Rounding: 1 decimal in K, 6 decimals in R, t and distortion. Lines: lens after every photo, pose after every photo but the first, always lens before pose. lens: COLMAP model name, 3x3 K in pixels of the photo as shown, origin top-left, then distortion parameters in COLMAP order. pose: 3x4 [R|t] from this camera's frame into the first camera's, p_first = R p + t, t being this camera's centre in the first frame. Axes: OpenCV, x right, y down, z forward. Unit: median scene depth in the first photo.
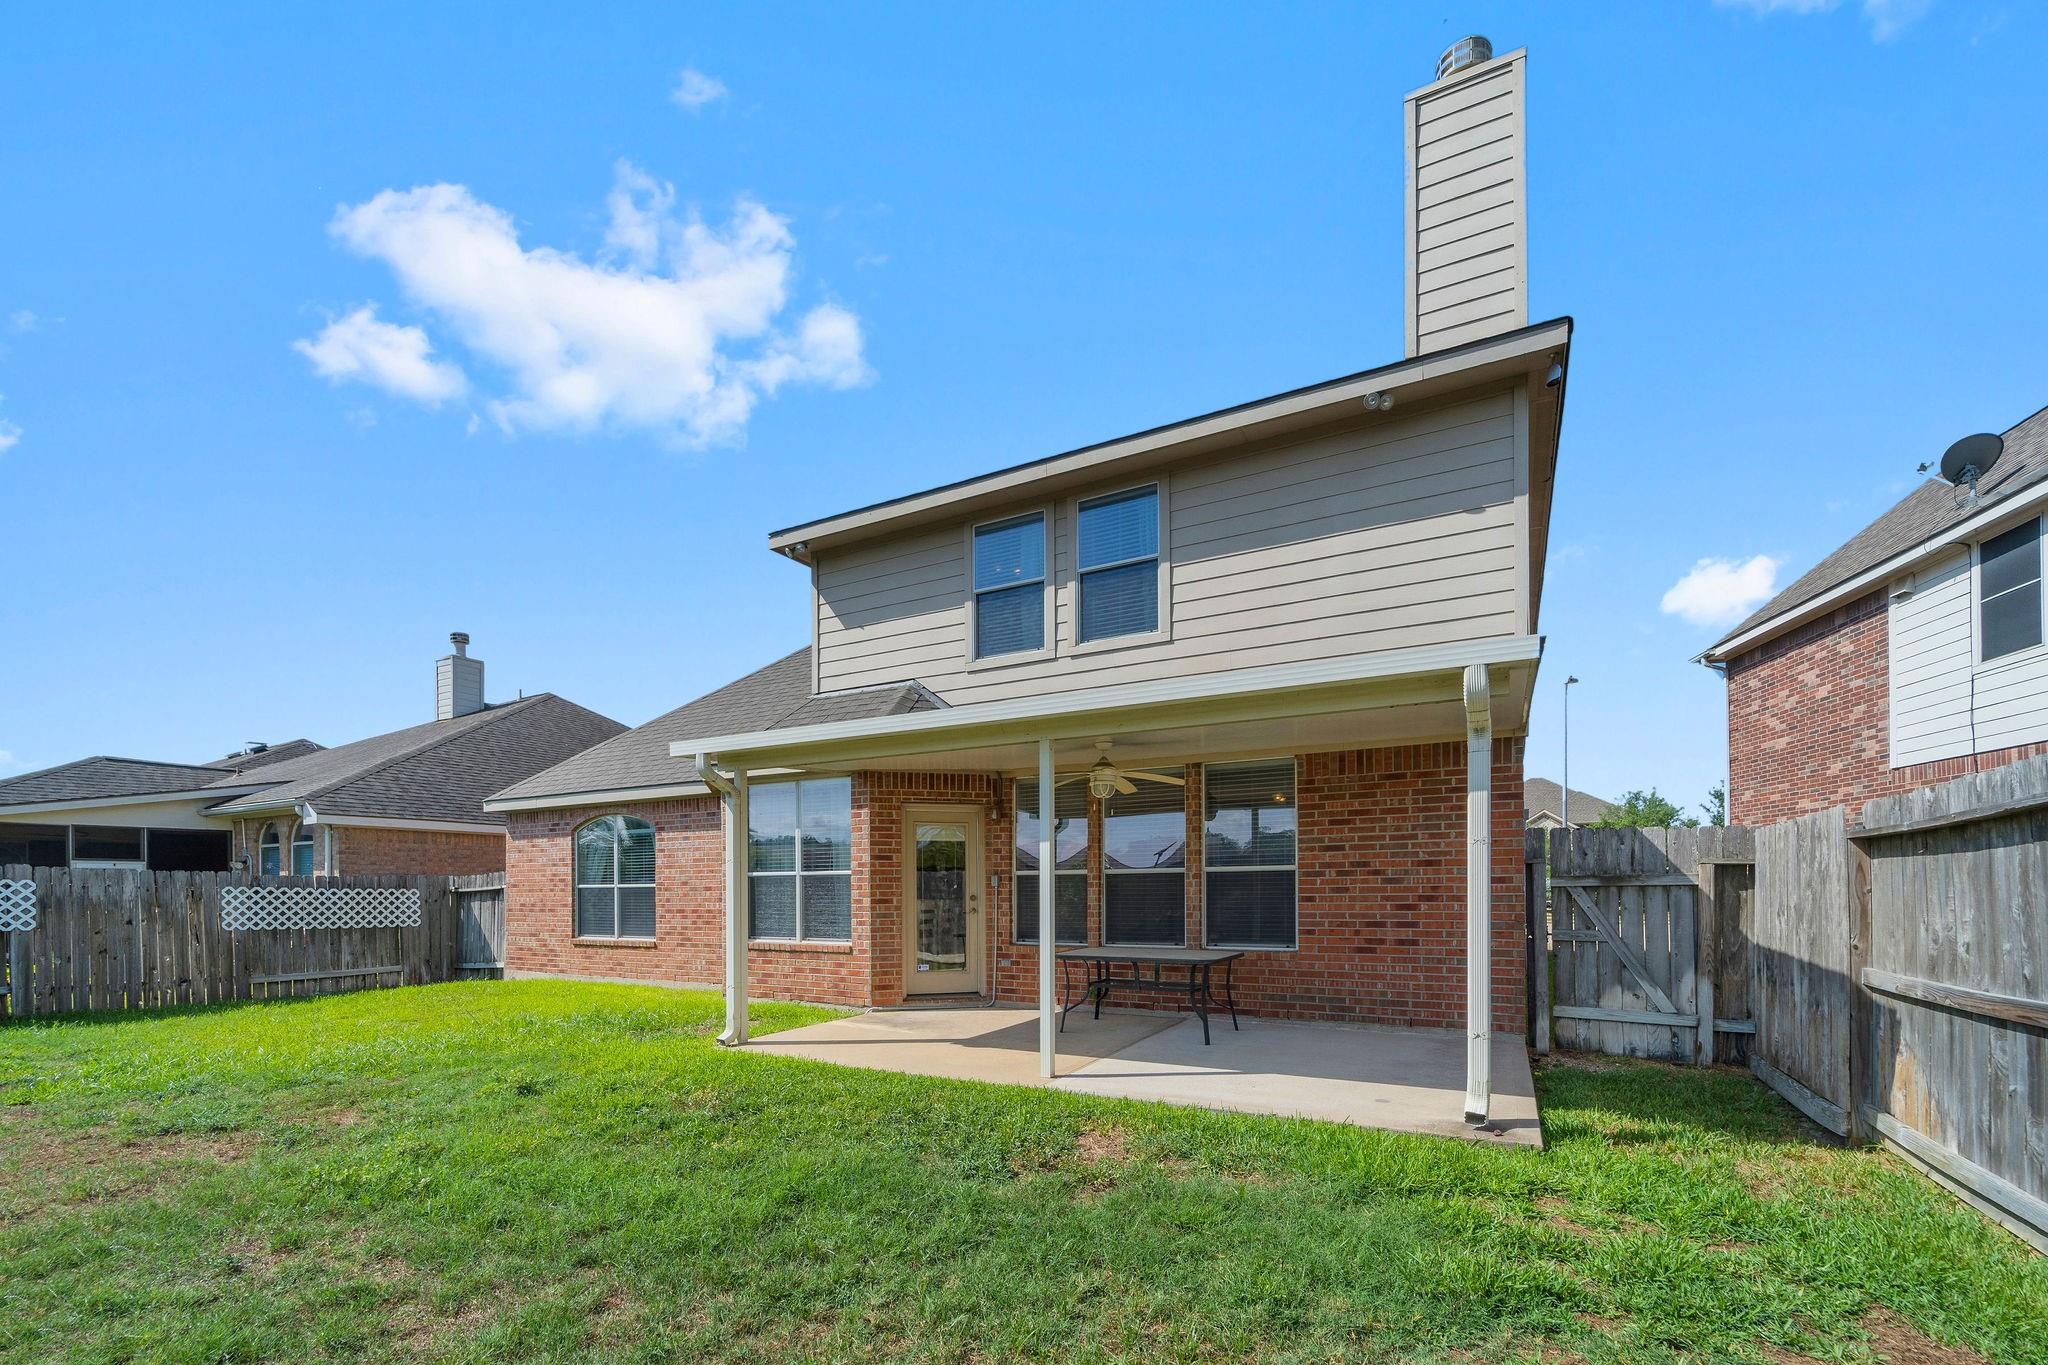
lens RADIAL K [[906.3, 0, 1040.1], [0, 906.3, 885.6], [0, 0, 1]] dist [0.004689, -0.003598]
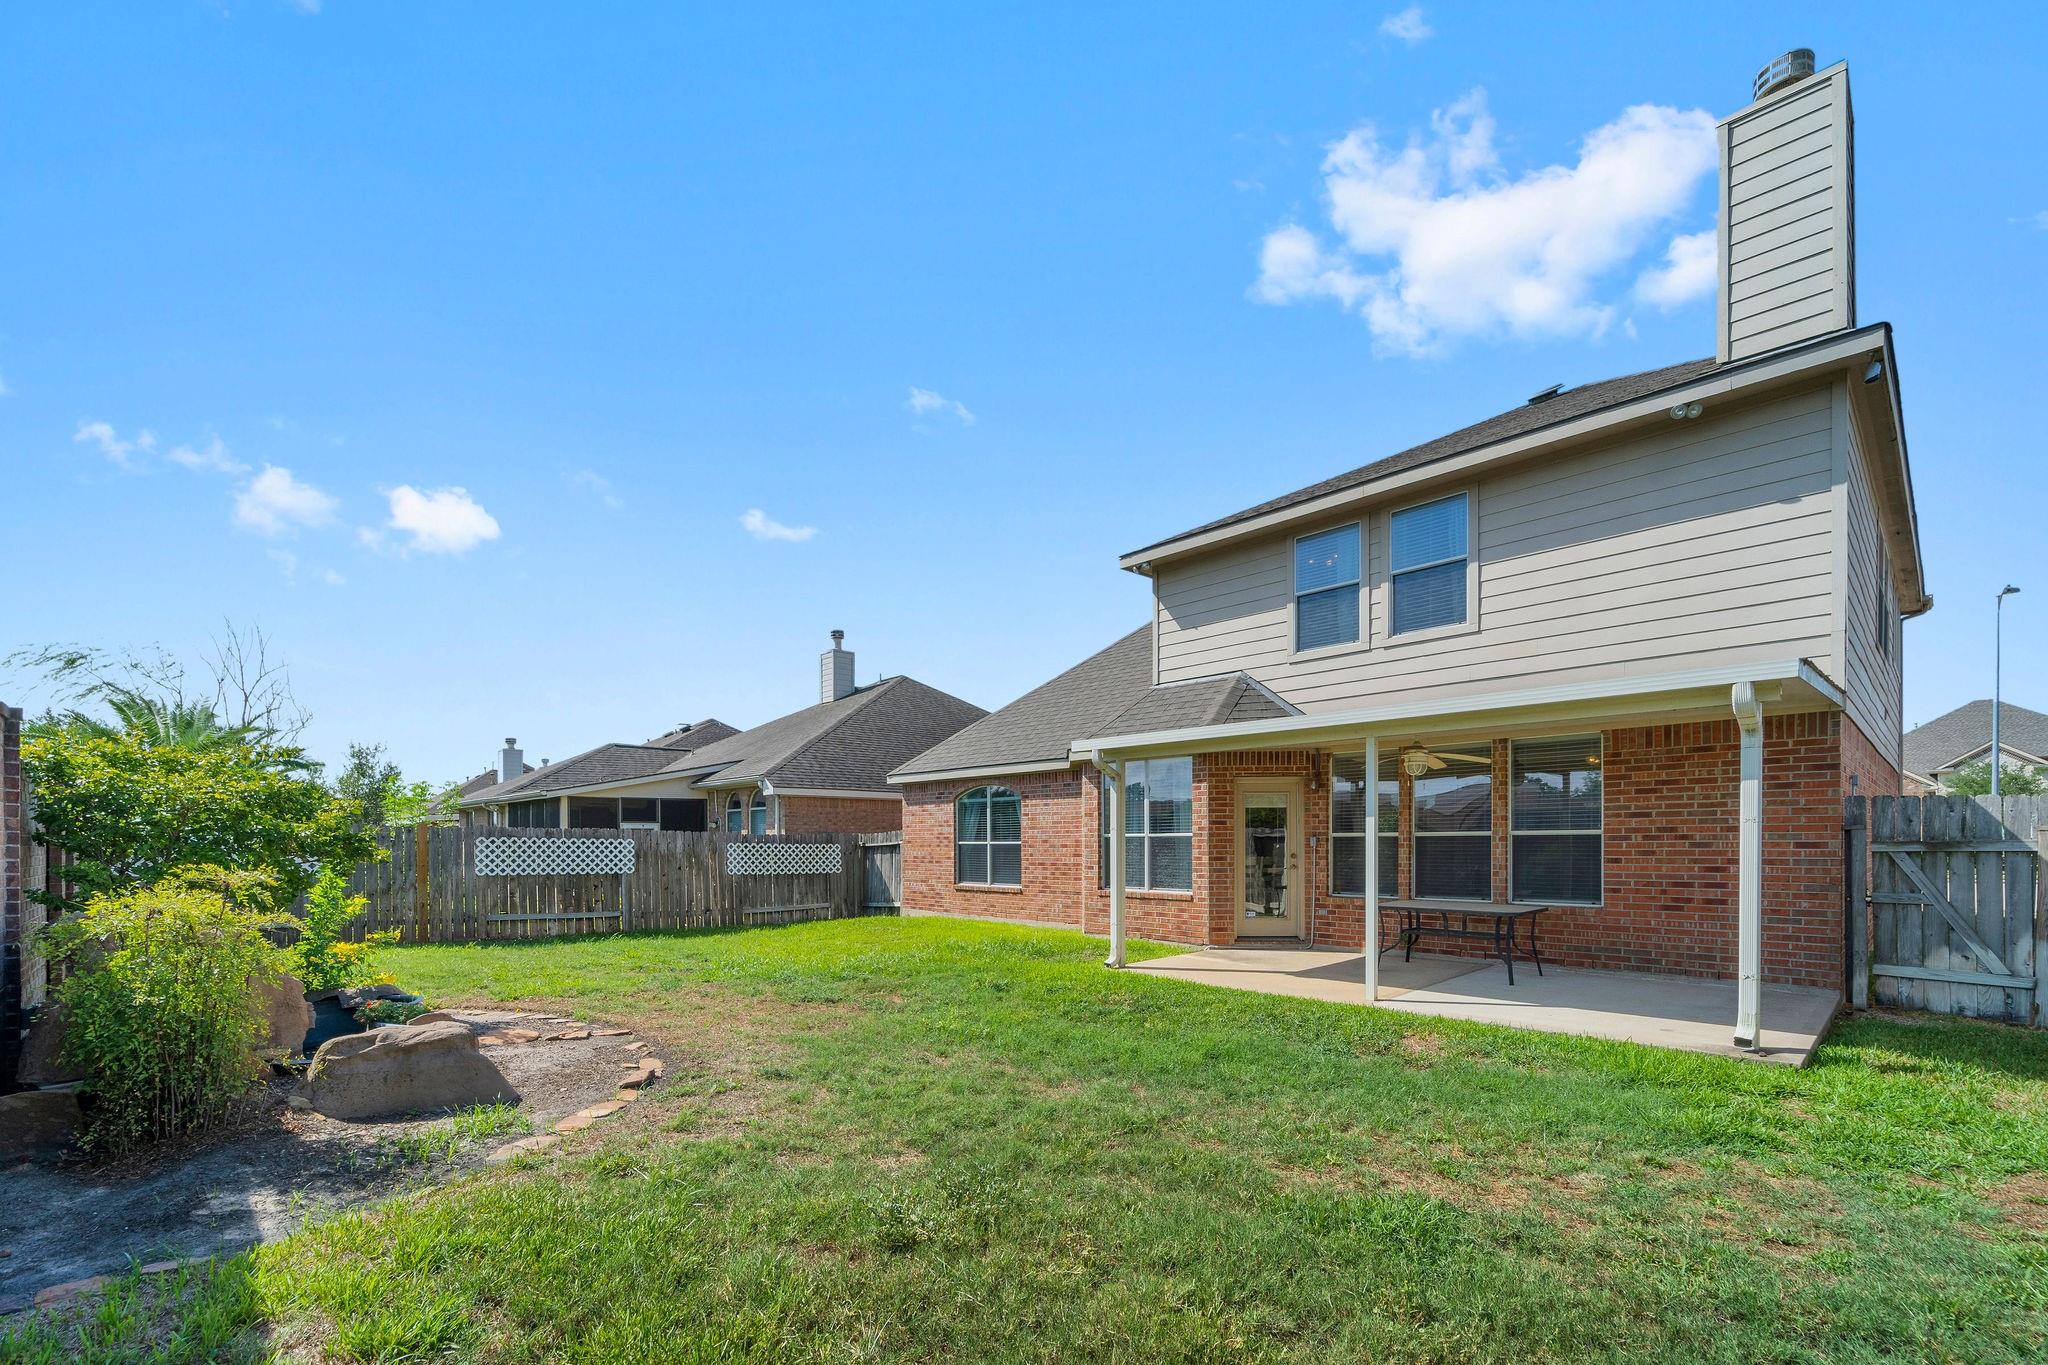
lens RADIAL K [[906.3, 0, 1052.6], [0, 906.3, 843.2], [0, 0, 1]] dist [0.004689, -0.003598]
pose [[0.956349, 0.002991, -0.292212, -0.031744], [-0.000629, 0.999966, 0.008178, -0.013305], [0.292227, -0.007637, 0.956319, -0.229082]]
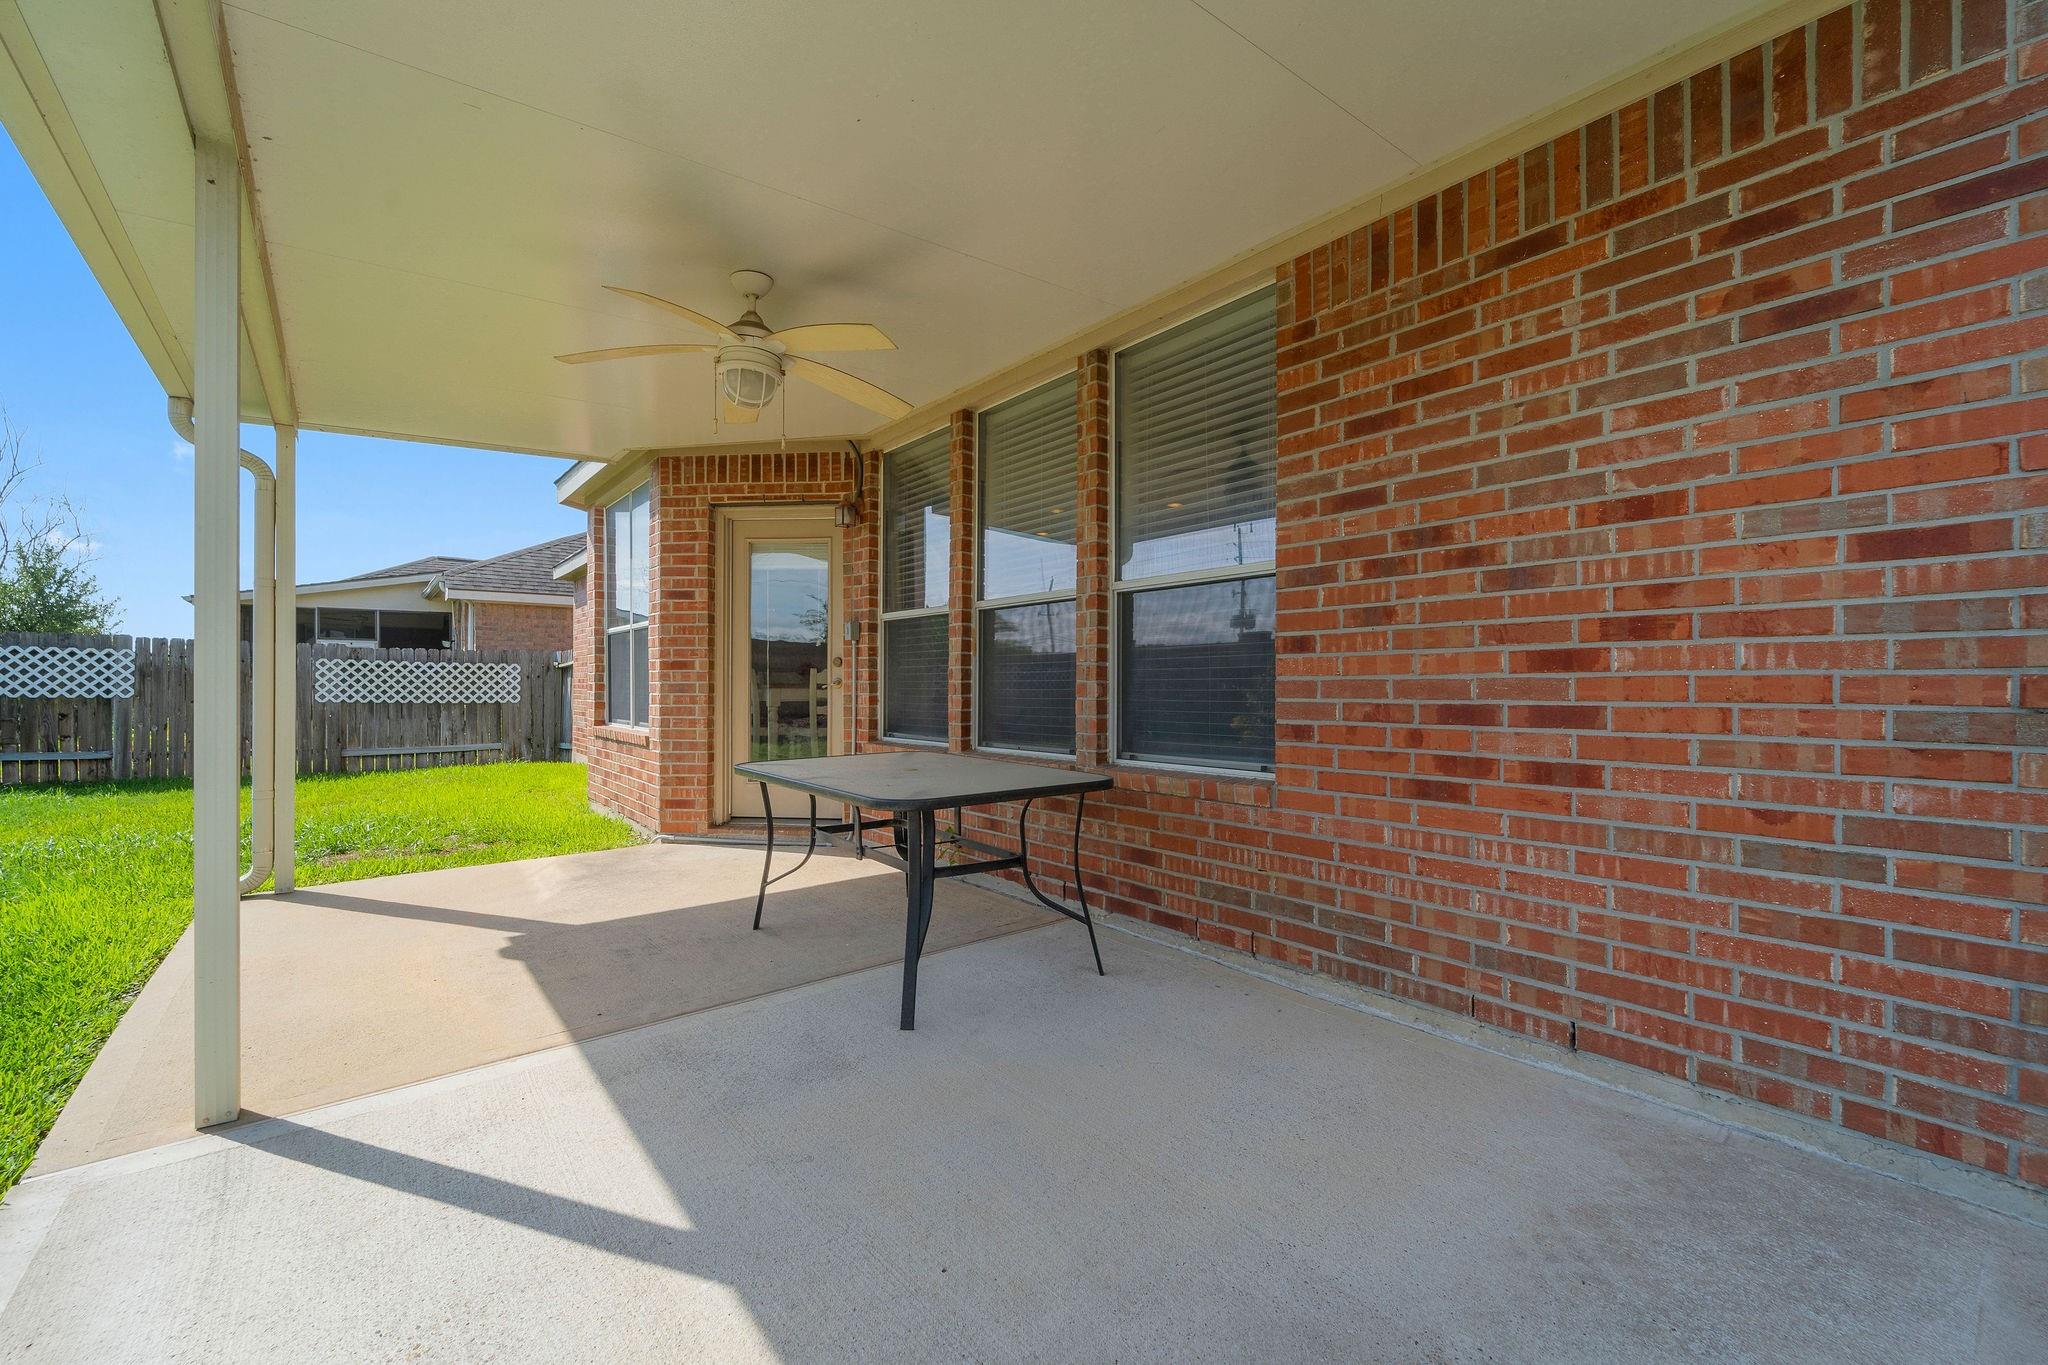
lens RADIAL K [[906.3, 0, 1019.9], [0, 906.3, 679.9], [0, 0, 1]] dist [0.004689, -0.003598]
pose [[0.916905, 0.005000, -0.399073, 0.299370], [-0.004218, 0.999987, 0.002837, 0.025414], [0.399082, -0.000919, 0.916915, 0.537205]]
